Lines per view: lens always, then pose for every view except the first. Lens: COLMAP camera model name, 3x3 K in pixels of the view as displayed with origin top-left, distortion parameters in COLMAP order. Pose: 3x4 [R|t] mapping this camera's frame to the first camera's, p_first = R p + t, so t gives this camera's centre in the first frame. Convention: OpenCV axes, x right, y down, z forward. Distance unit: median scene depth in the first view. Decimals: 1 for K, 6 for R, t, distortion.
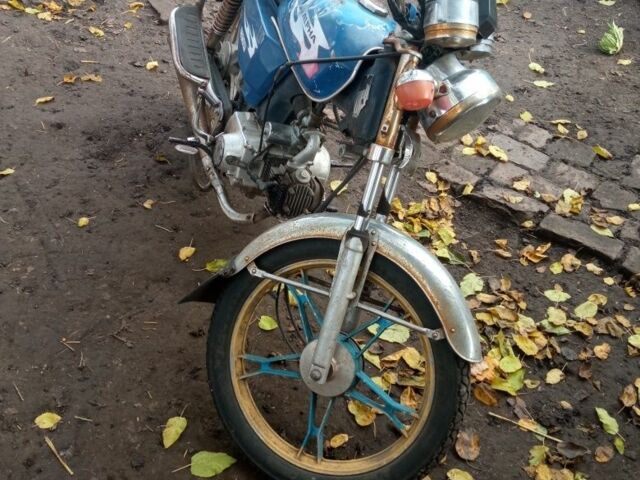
lens RADIAL K [[692.8, 0, 322.7], [0, 692.8, 234.9], [0, 0, 1]] dist [0.040643, 0.000000]
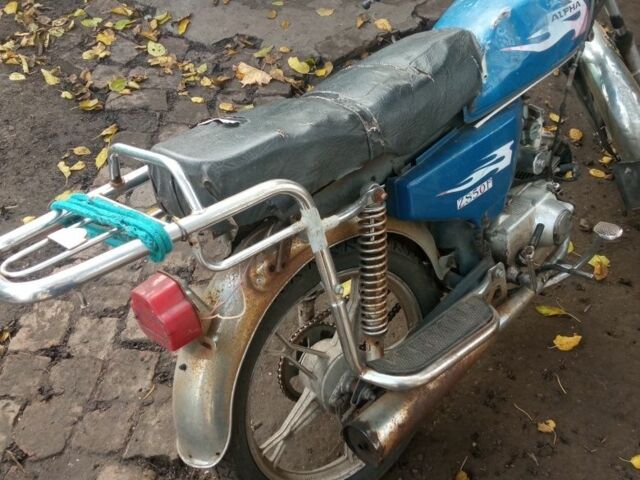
lens RADIAL K [[692.8, 0, 325.3], [0, 692.8, 242.7], [0, 0, 1]] dist [0.040643, 0.000000]
pose [[-0.516342, -0.676091, 0.525635, -0.402593], [0.547674, 0.211169, 0.809605, -0.846174], [-0.658364, 0.705910, 0.261243, 0.860145]]
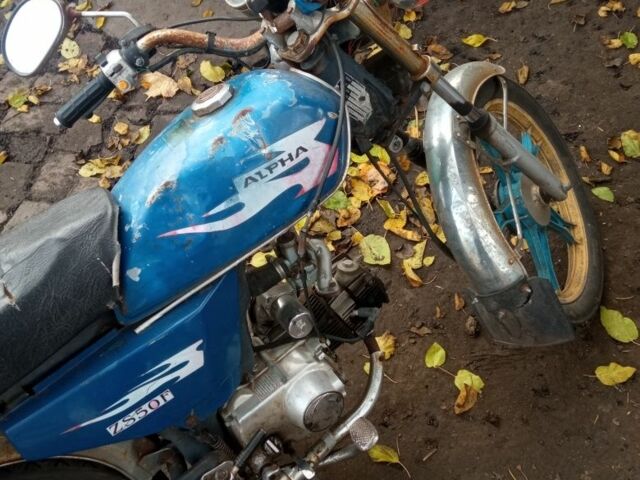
lens RADIAL K [[692.8, 0, 321.5], [0, 692.8, 238.3], [0, 0, 1]] dist [0.040643, 0.000000]
pose [[-0.376750, -0.781449, 0.497391, -0.304906], [0.719132, 0.091711, 0.688795, -0.519641], [-0.583874, 0.617193, 0.527412, 0.483817]]
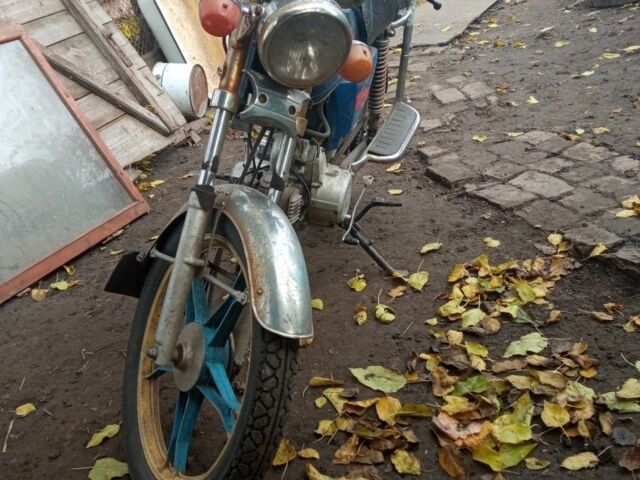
lens RADIAL K [[692.8, 0, 319.0], [0, 692.8, 241.4], [0, 0, 1]] dist [0.040643, 0.000000]
pose [[0.826108, -0.035799, -0.562373, 0.454295], [-0.124681, 0.961634, -0.244367, 0.175828], [0.549545, 0.271991, 0.789950, 0.264733]]
